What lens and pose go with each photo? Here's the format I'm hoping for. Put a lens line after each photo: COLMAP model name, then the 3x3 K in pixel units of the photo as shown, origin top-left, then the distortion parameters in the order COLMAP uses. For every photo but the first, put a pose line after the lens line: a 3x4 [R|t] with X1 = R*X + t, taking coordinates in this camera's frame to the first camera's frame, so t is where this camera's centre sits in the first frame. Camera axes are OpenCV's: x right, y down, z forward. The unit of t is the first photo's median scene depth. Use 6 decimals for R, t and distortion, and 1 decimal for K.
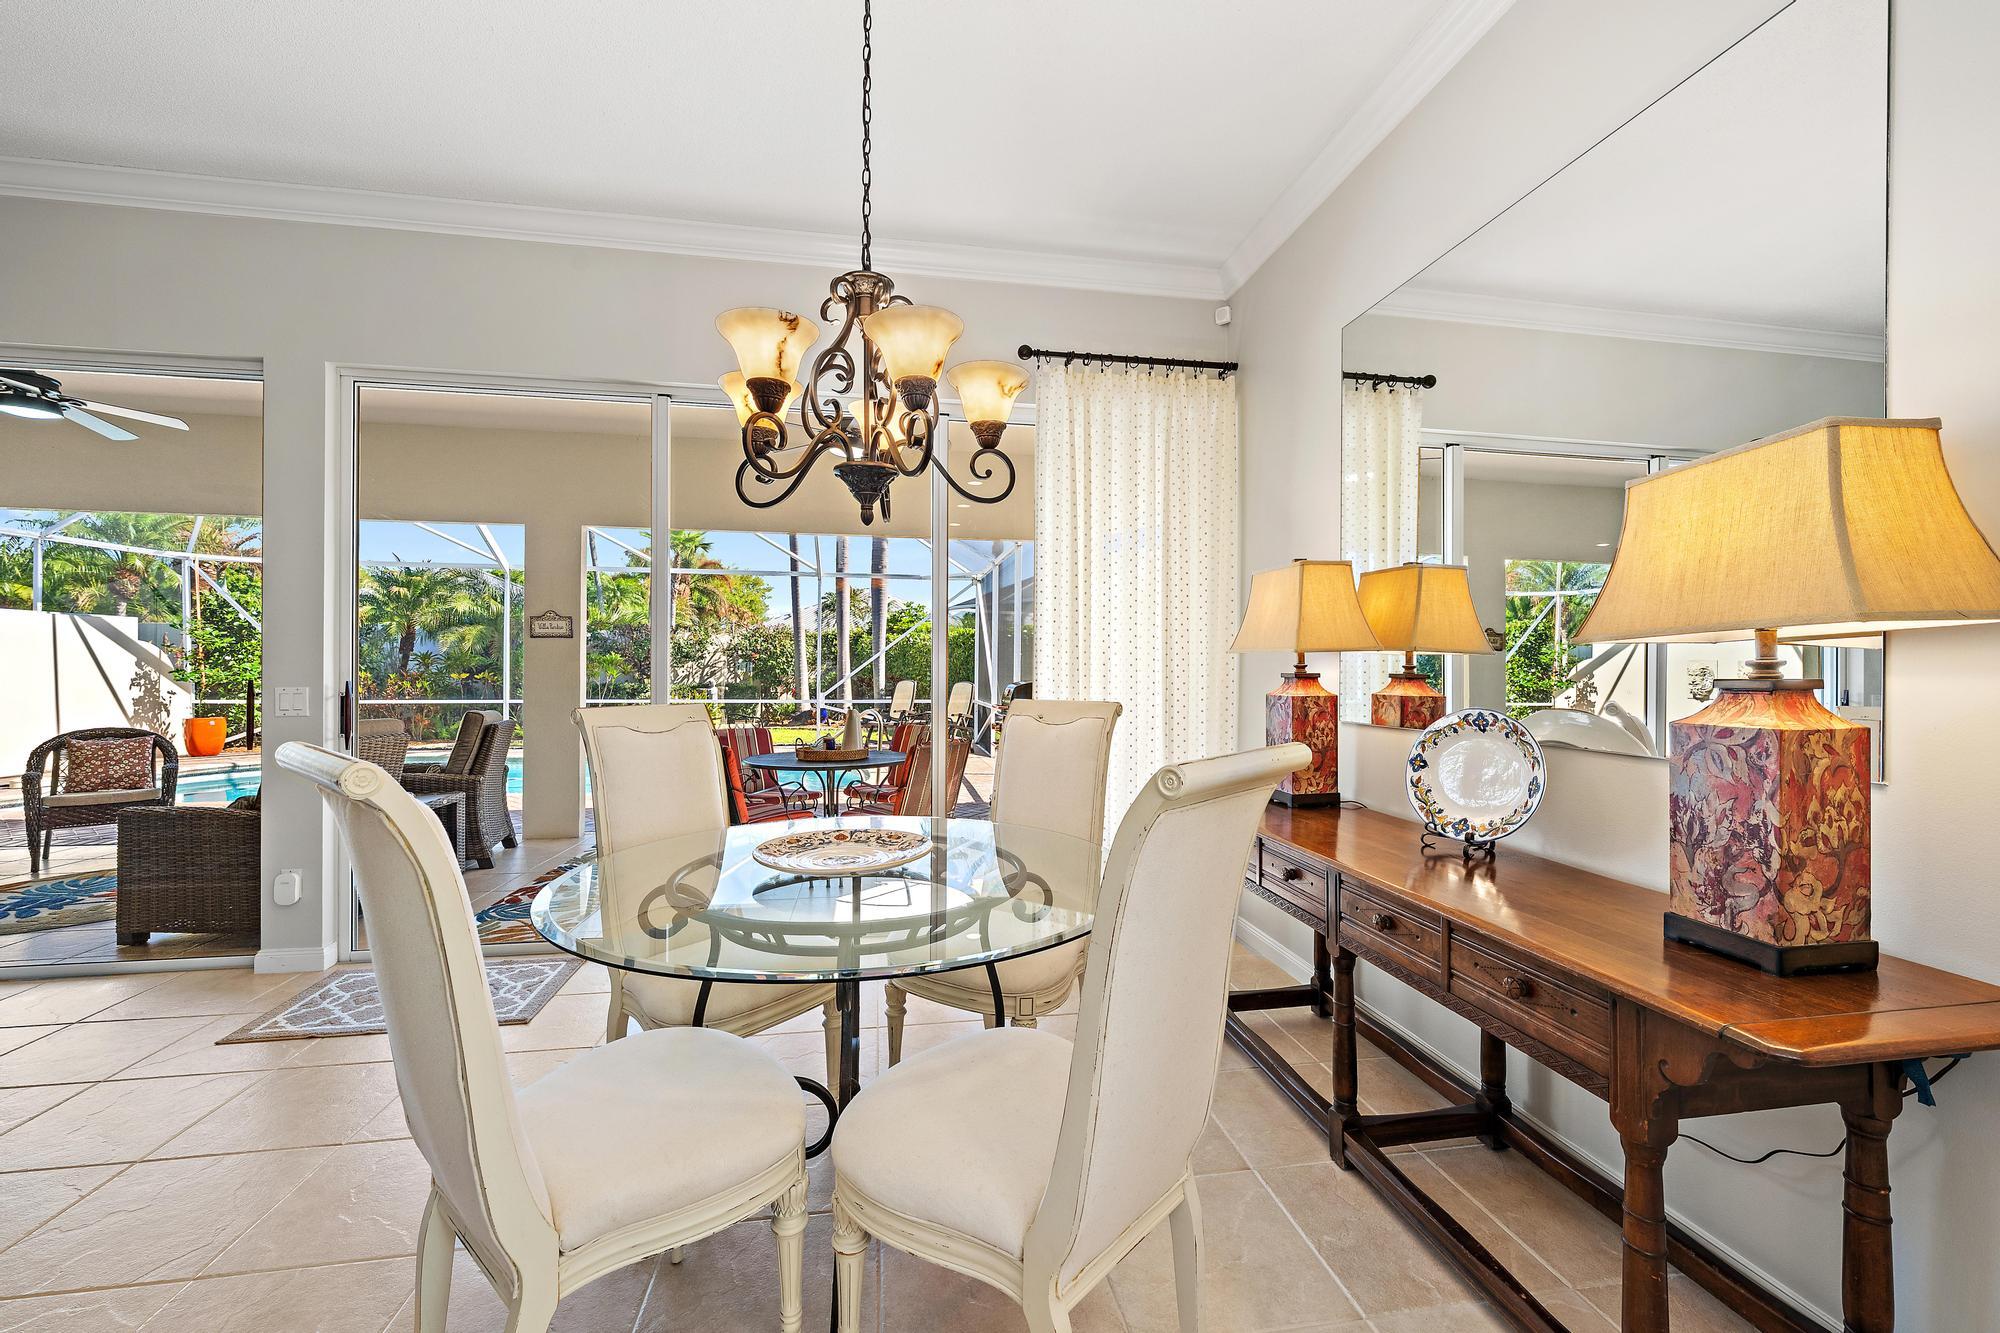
lens RADIAL K [[784.5, 0, 1011.4], [0, 784.5, 659.8], [0, 0, 1]] dist [0.002617, 0.000415]
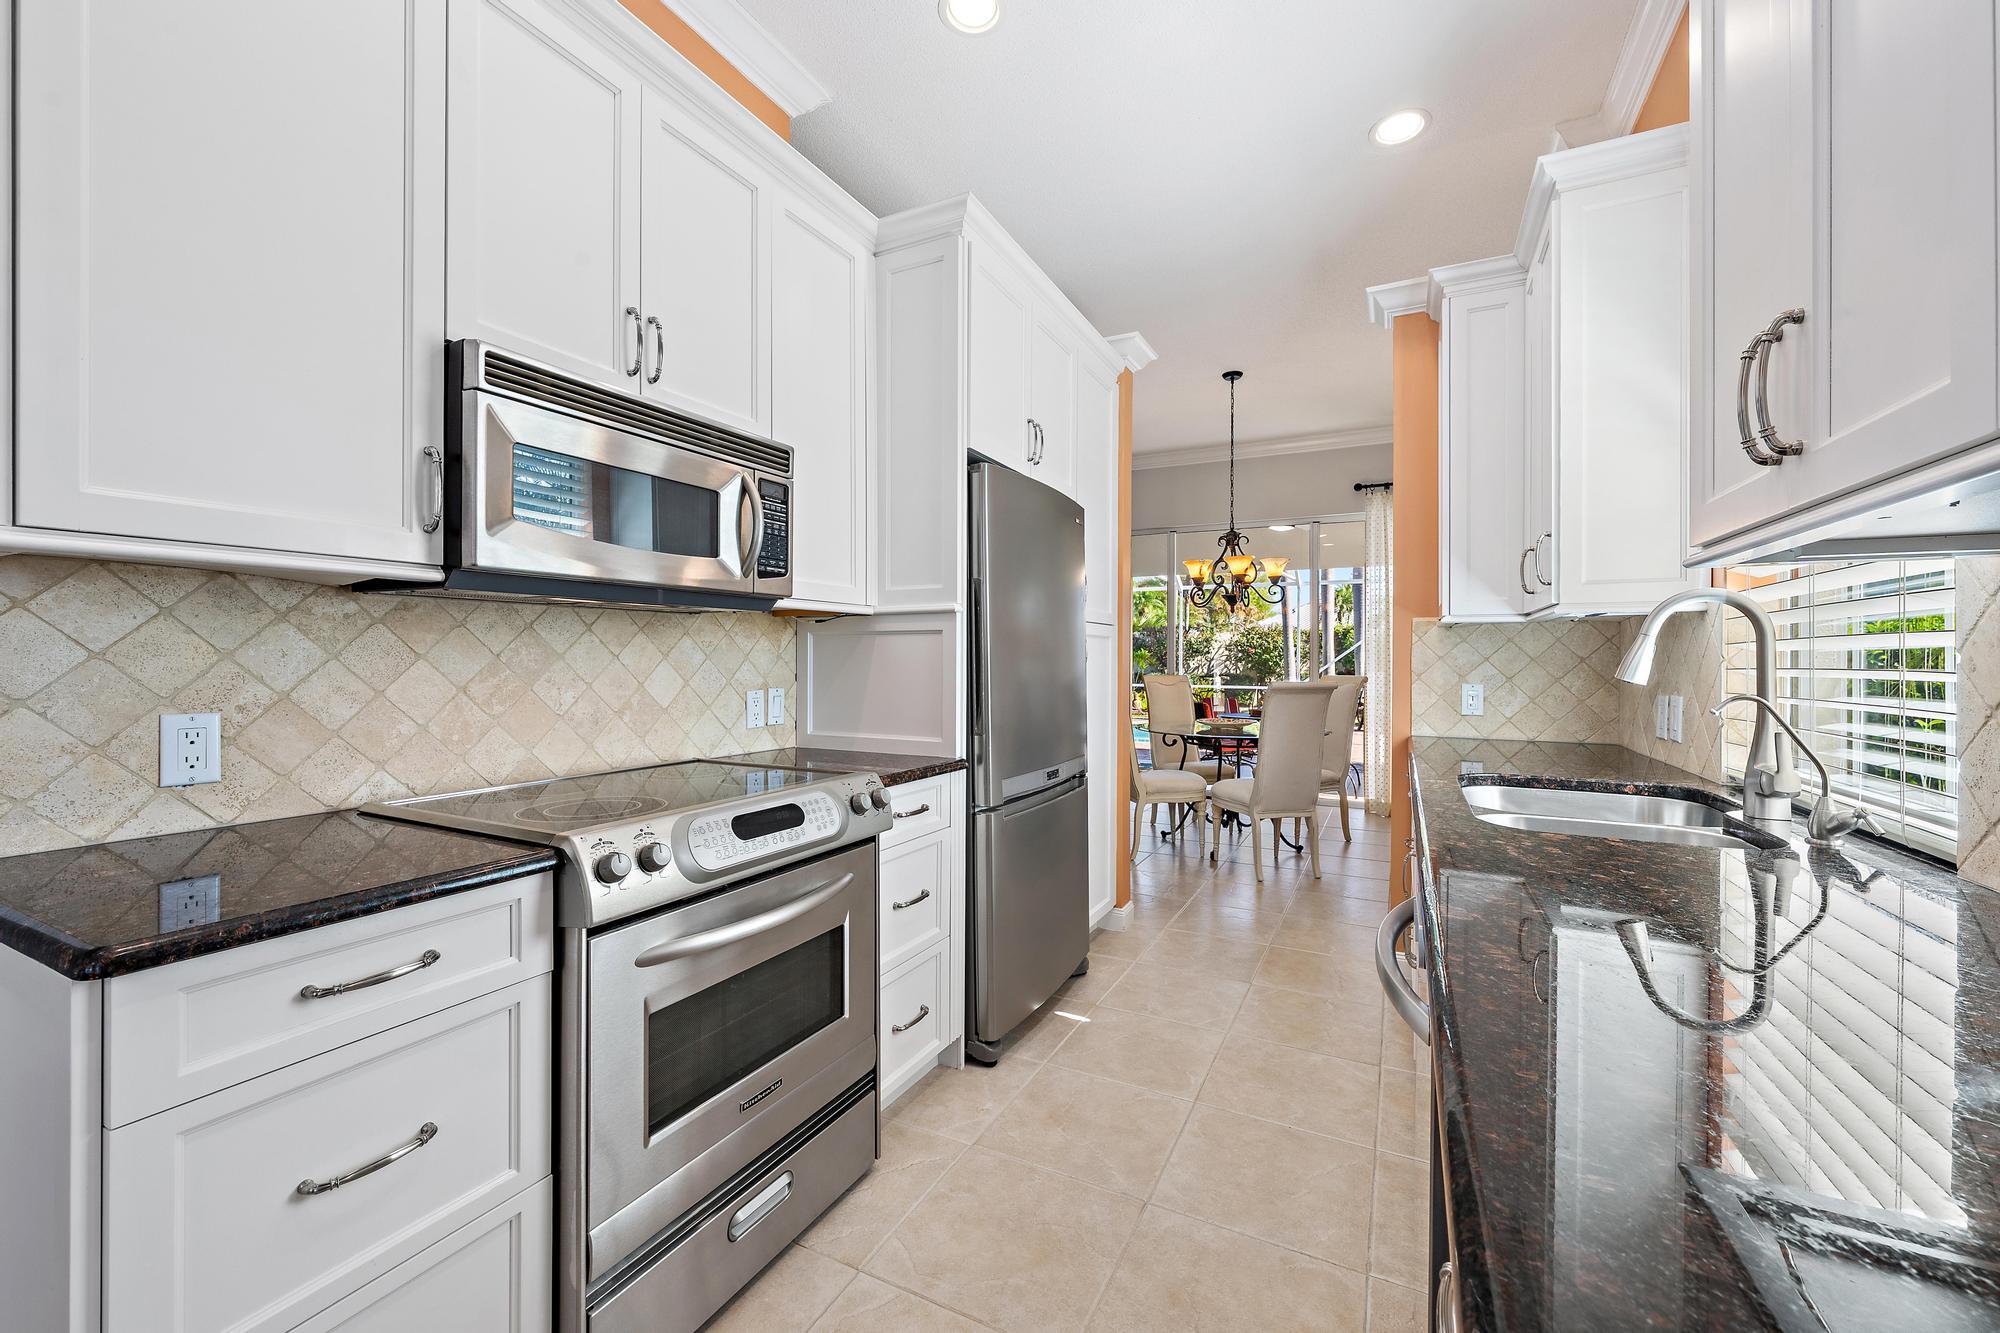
lens RADIAL K [[784.5, 0, 994.4], [0, 784.5, 659.5], [0, 0, 1]] dist [0.002617, 0.000415]
pose [[0.795456, -0.002115, -0.606008, 0.086240], [0.007394, 0.999953, 0.006215, -0.001716], [0.605966, -0.009424, 0.795435, -0.184952]]
